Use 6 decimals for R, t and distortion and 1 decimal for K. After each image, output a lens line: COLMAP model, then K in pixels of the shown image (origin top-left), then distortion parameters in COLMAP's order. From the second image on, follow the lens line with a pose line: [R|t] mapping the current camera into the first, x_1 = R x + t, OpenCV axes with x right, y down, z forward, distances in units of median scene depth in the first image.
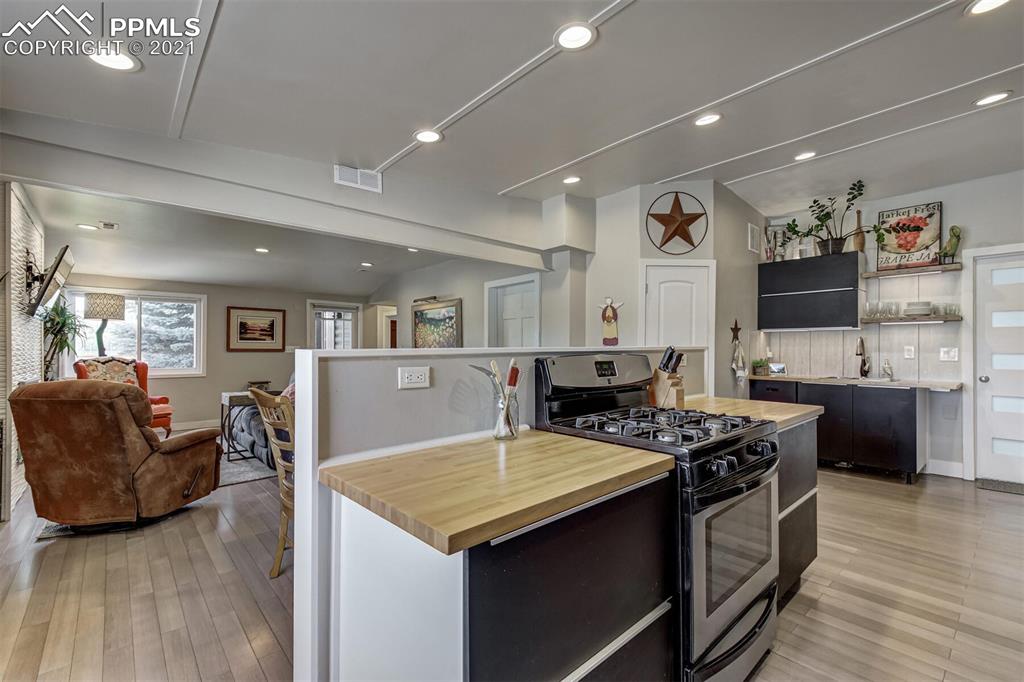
lens RADIAL K [[438.5, 0, 512.7], [0, 438.5, 344.9], [0, 0, 1]] dist [-0.008584, -0.001735]
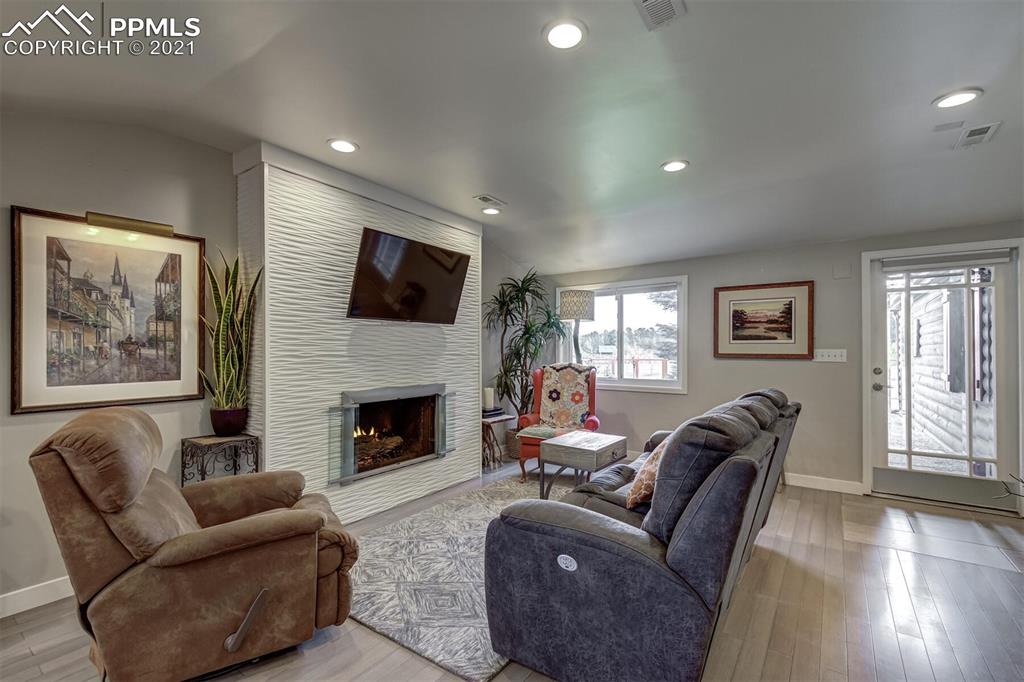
lens RADIAL K [[438.5, 0, 513.0], [0, 438.5, 349.7], [0, 0, 1]] dist [-0.008584, -0.001735]
pose [[0.232215, -0.003724, -0.972657, -0.098211], [0.006331, 0.999977, -0.002317, 0.002365], [0.972644, -0.005620, 0.232233, 0.561406]]
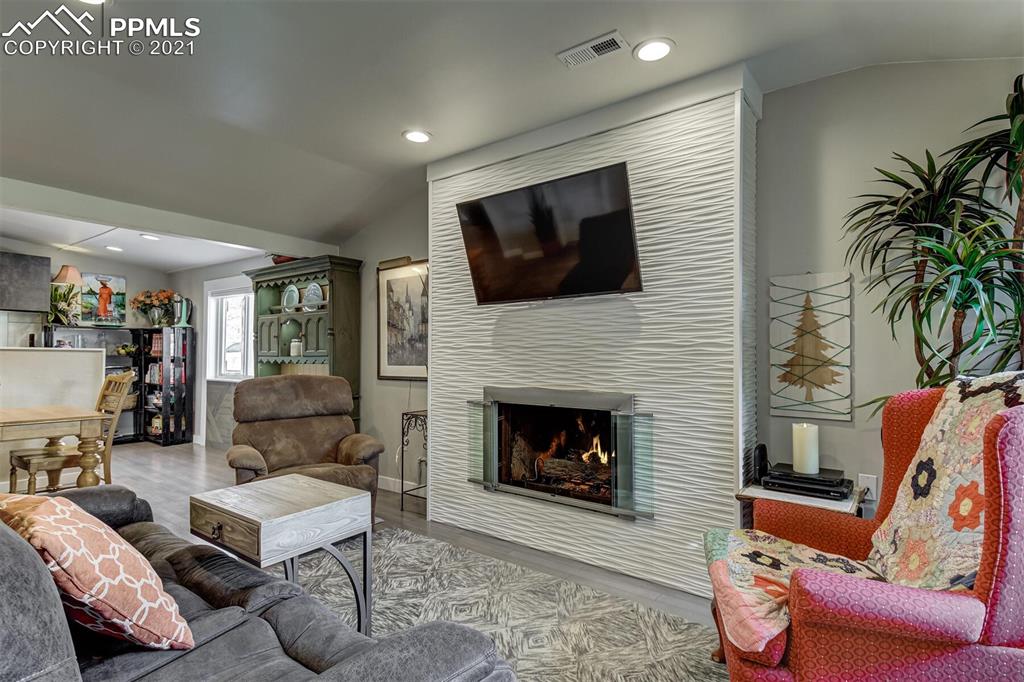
lens RADIAL K [[478.7, 0, 507.7], [0, 478.7, 349.9], [0, 0, 1]] dist [-0.001810, -0.001282]
pose [[-0.975491, -0.002590, -0.220024, -0.486628], [0.000941, 0.999872, -0.015944, 0.015882], [0.220038, -0.015760, -0.975364, 0.926240]]
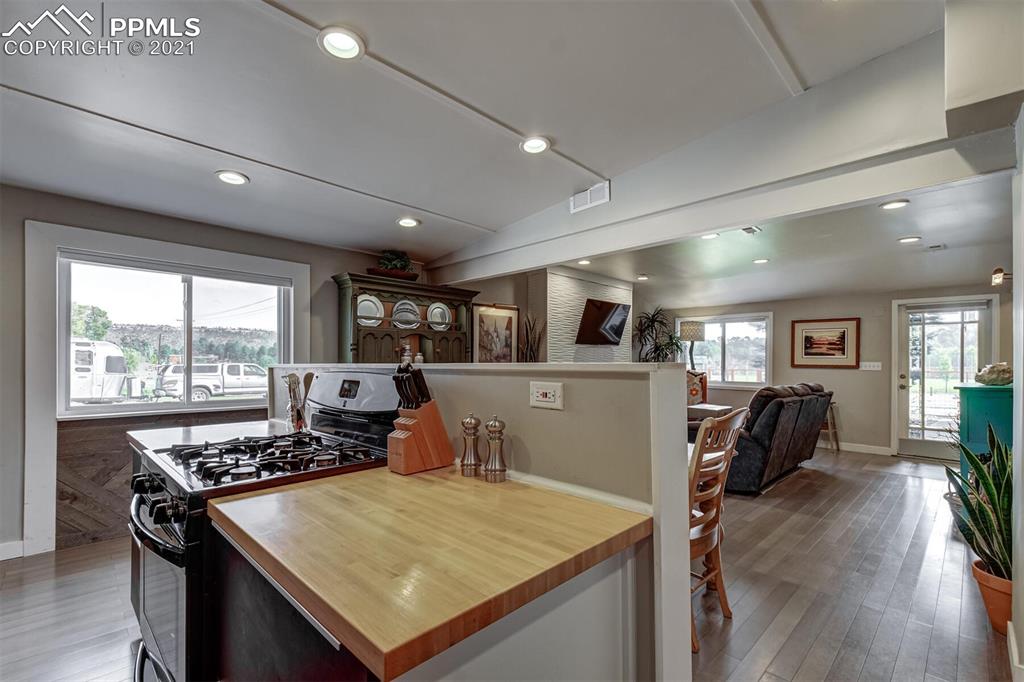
lens RADIAL K [[440.9, 0, 497.8], [0, 440.9, 361.0], [0, 0, 1]] dist [-0.026725, -0.000468]
pose [[0.022249, 0.000343, -0.999752, 0.291335], [-0.000529, 1.000000, 0.000331, 0.000819], [0.999752, 0.000521, 0.022250, 0.328961]]
